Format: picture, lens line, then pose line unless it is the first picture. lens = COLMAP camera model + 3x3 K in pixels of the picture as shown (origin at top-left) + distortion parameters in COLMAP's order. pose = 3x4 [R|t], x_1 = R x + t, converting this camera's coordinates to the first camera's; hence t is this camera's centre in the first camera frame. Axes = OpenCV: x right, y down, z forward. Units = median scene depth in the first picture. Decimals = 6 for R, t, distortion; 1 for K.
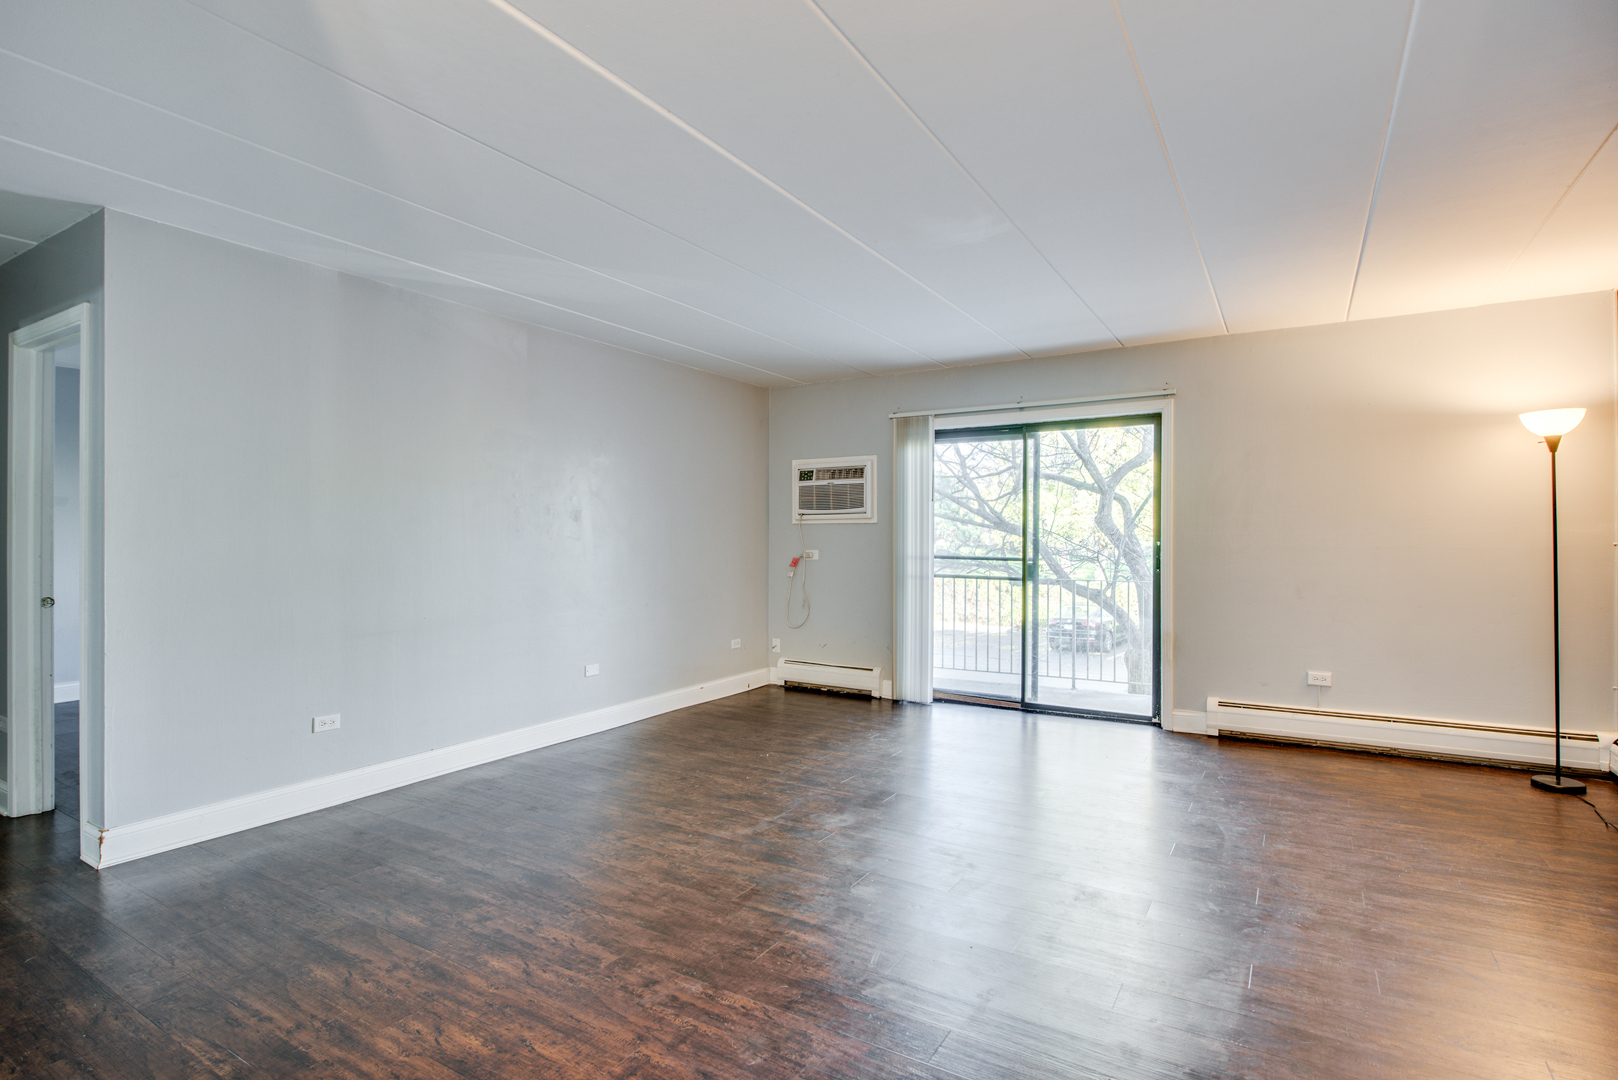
lens RADIAL K [[805.4, 0, 816.5], [0, 805.4, 537.3], [0, 0, 1]] dist [-0.005905, -0.002931]
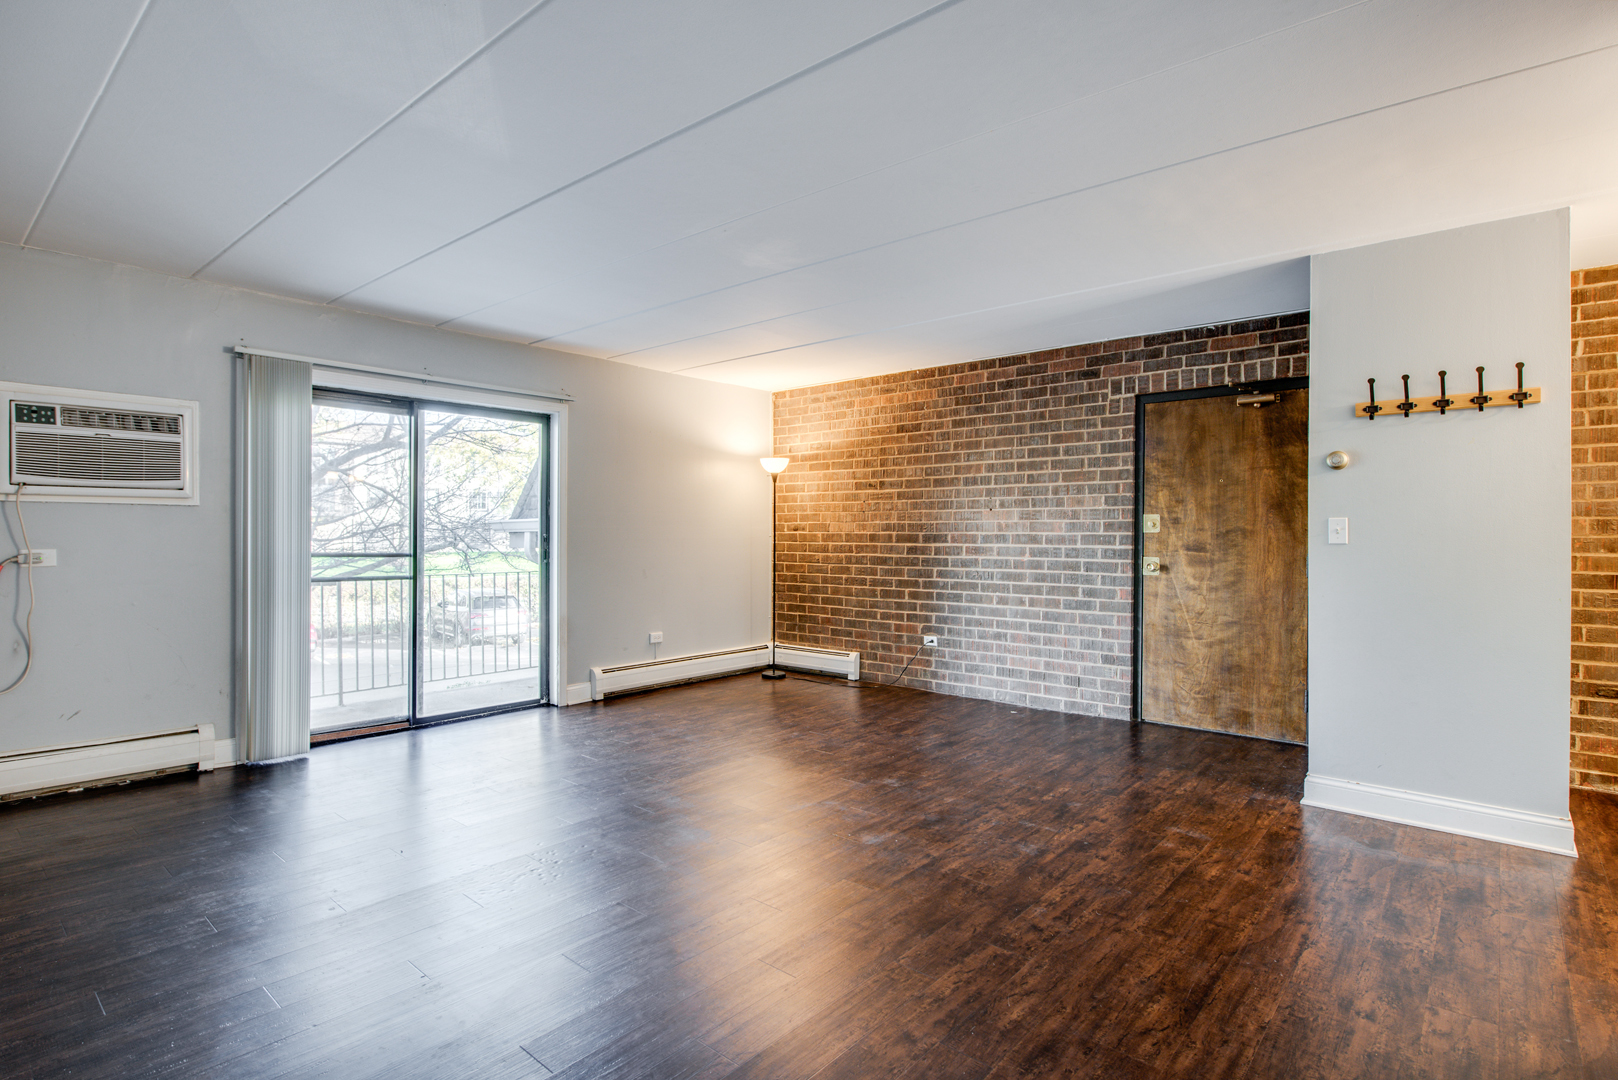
lens RADIAL K [[805.4, 0, 807.1], [0, 805.4, 535.9], [0, 0, 1]] dist [-0.005905, -0.002931]
pose [[0.161604, -0.002731, 0.986852, -0.738316], [-0.007632, 0.999963, 0.004018, 0.000778], [-0.986826, -0.008181, 0.161578, 0.613569]]
